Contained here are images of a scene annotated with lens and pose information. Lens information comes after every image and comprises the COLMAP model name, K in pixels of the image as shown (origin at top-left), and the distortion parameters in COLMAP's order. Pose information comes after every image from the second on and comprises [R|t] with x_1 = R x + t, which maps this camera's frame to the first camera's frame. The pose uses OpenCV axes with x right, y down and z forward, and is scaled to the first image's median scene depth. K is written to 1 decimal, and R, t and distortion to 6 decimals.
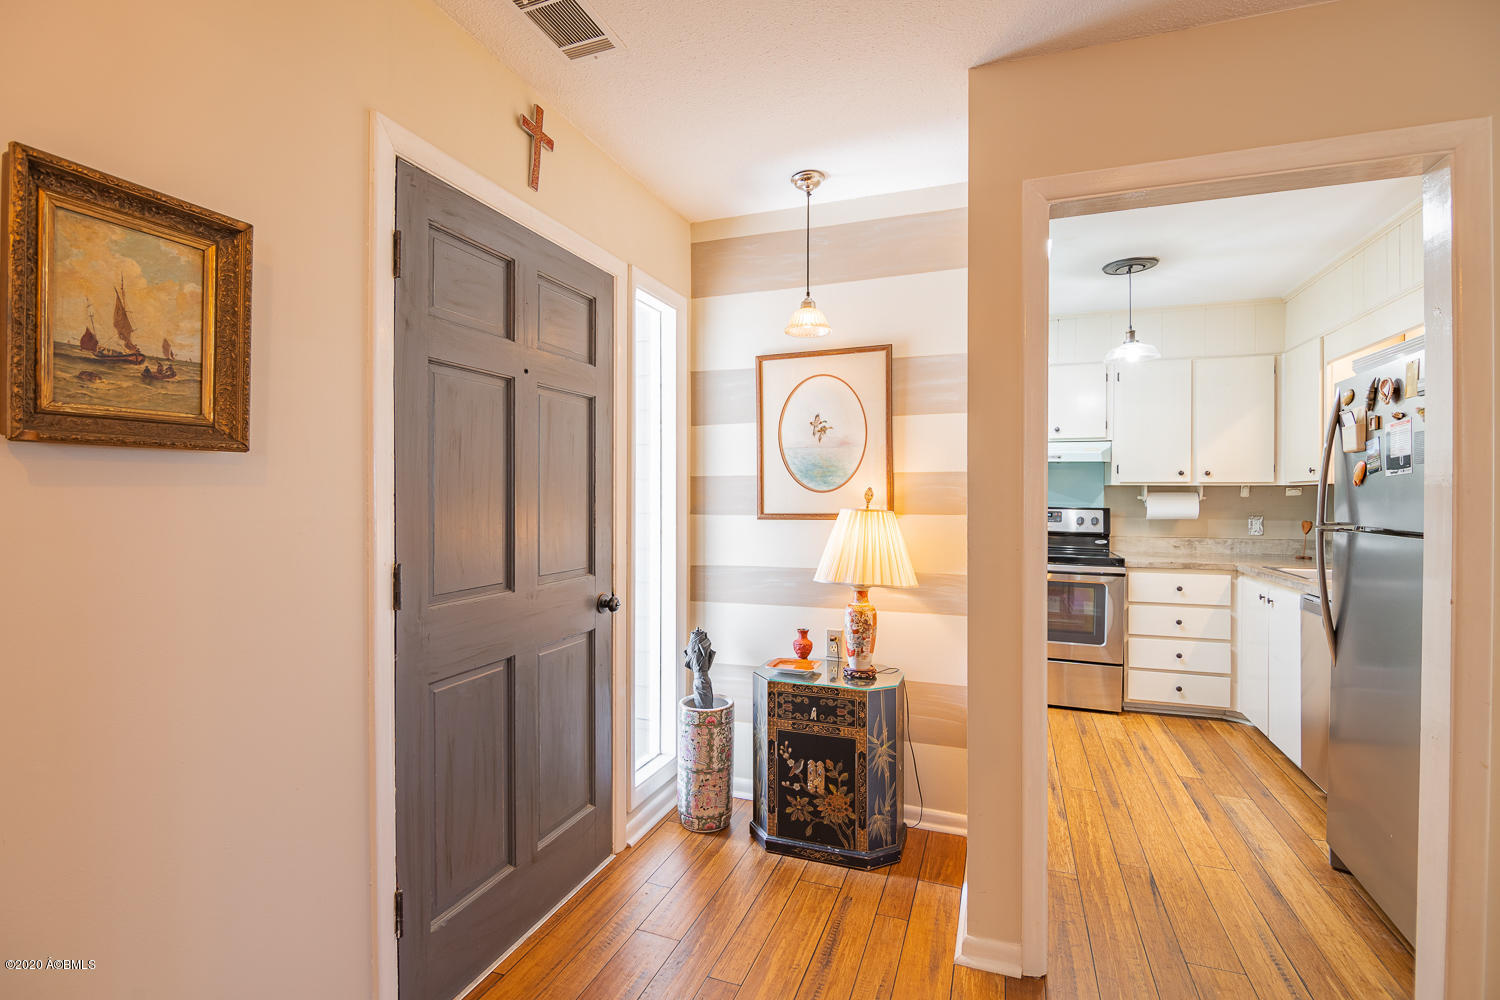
lens RADIAL K [[690.1, 0, 750.0], [0, 690.1, 496.7], [0, 0, 1]] dist [-0.005451, -0.001441]
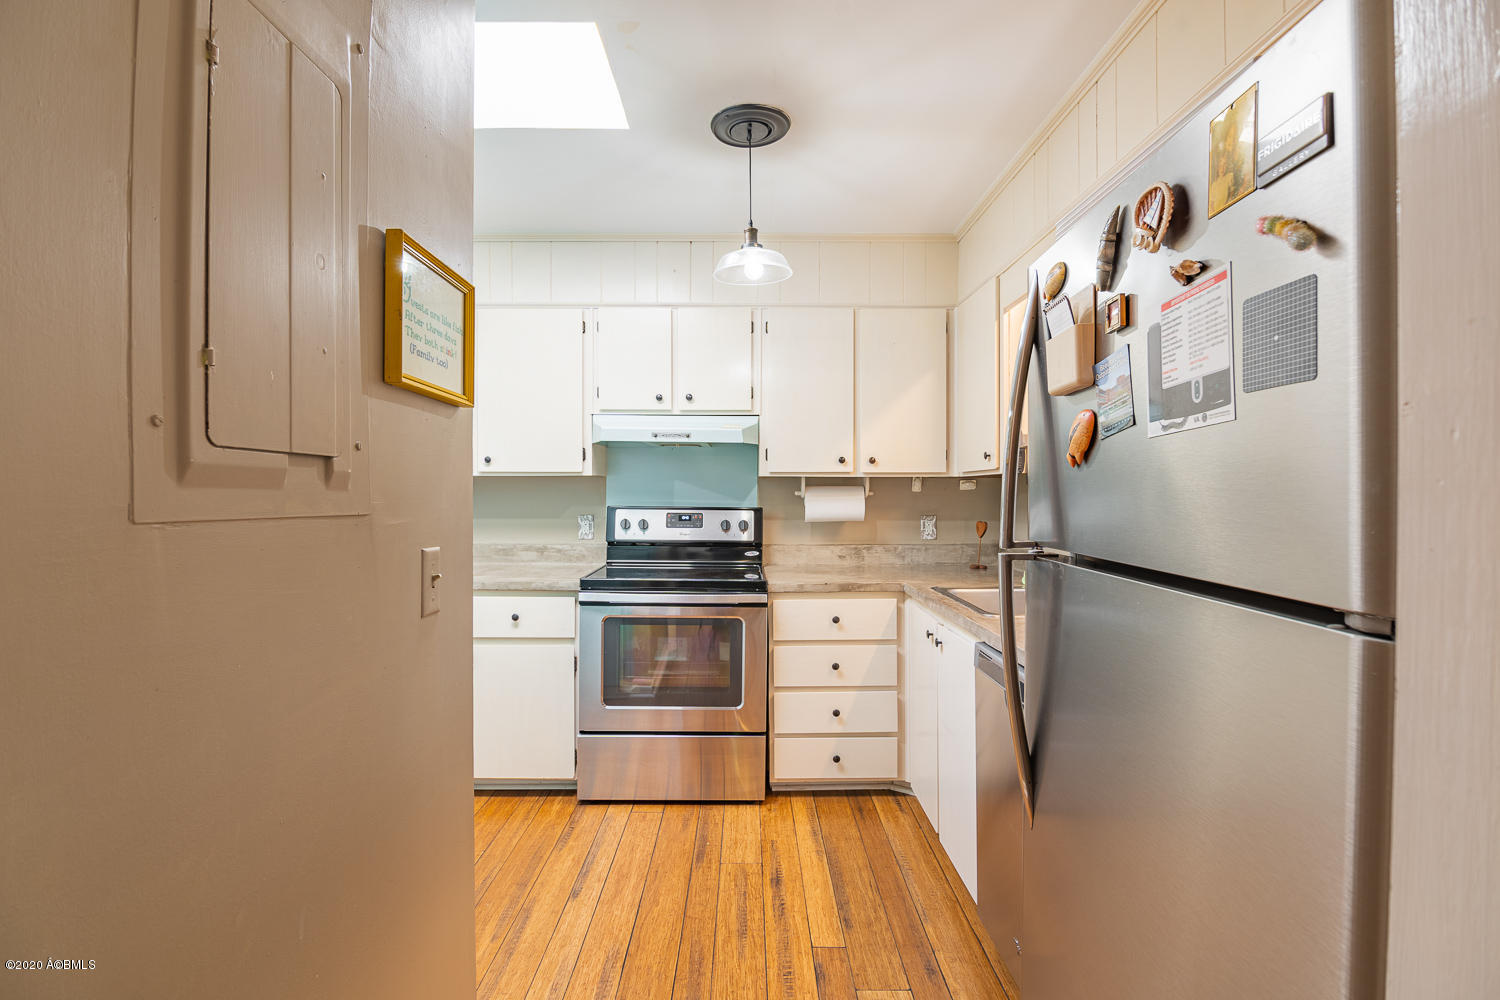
lens RADIAL K [[690.1, 0, 749.6], [0, 690.1, 494.6], [0, 0, 1]] dist [-0.005451, -0.001441]
pose [[0.936256, -0.006330, 0.351262, 0.287559], [0.005859, 0.999980, 0.002403, 0.000753], [-0.351270, -0.000192, 0.936274, 0.357790]]
